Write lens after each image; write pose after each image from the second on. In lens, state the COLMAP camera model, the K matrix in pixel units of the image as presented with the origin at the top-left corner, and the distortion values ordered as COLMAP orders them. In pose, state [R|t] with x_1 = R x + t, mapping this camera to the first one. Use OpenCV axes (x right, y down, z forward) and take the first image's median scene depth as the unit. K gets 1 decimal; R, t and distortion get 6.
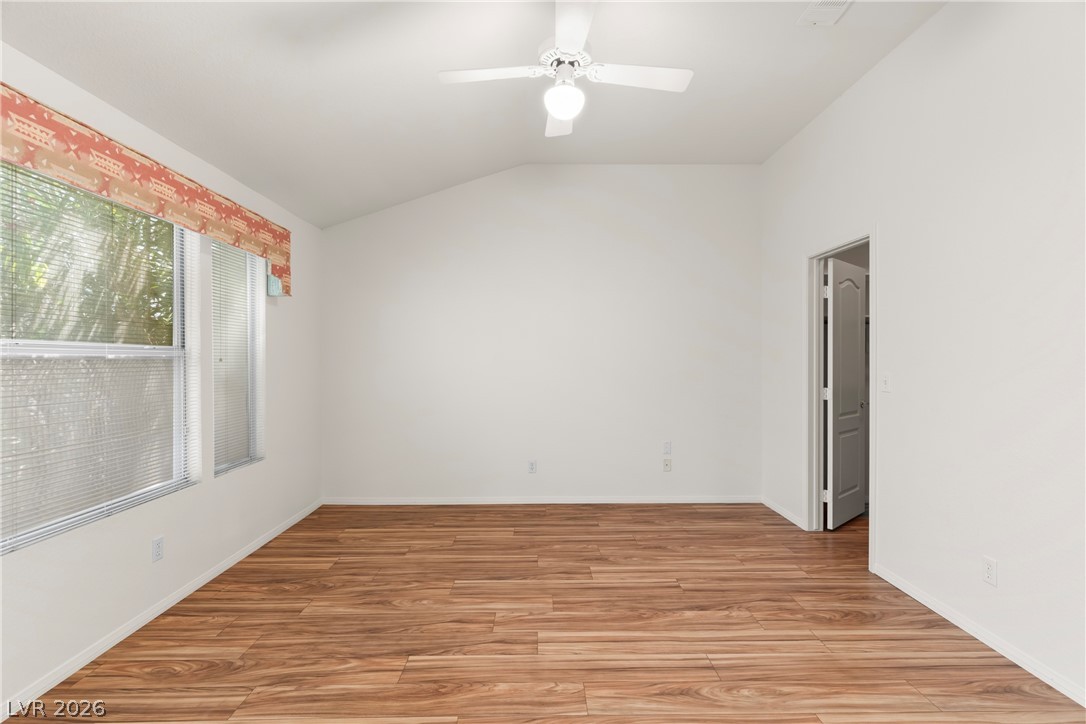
lens RADIAL K [[512.9, 0, 544.2], [0, 512.9, 359.3], [0, 0, 1]] dist [0.002050, 0.000714]
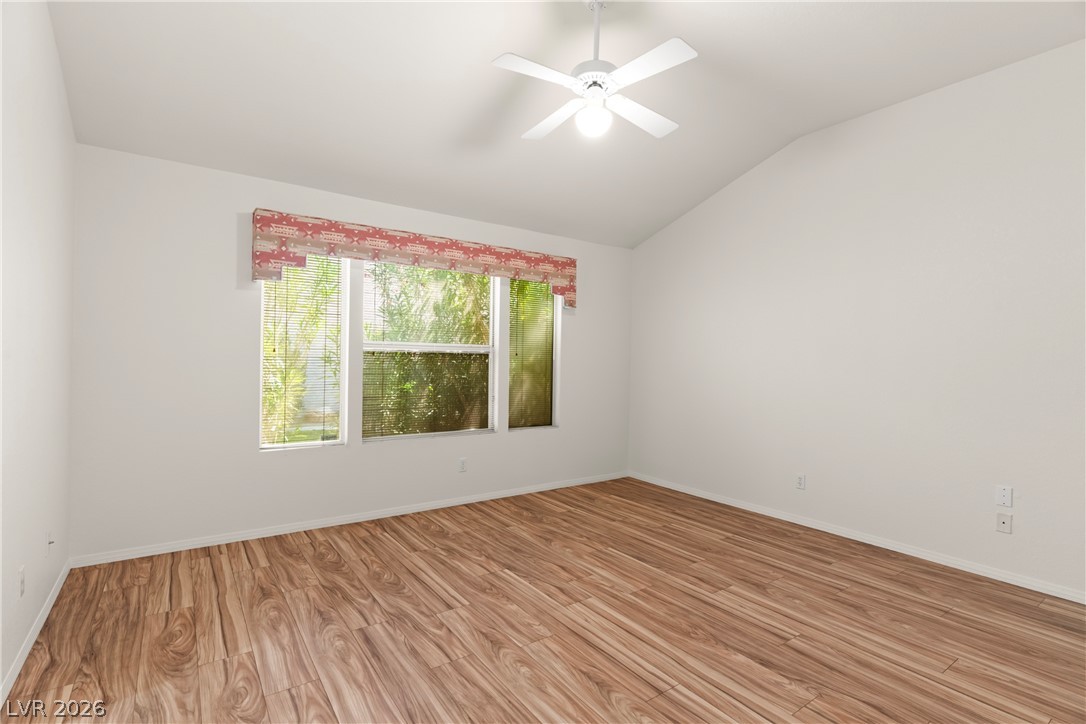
lens RADIAL K [[512.9, 0, 544.2], [0, 512.9, 359.3], [0, 0, 1]] dist [0.002050, 0.000714]
pose [[0.570901, 0.013685, -0.820905, 0.714160], [-0.018072, 0.999828, 0.004100, 0.008440], [0.820820, 0.012494, 0.571051, 0.229128]]
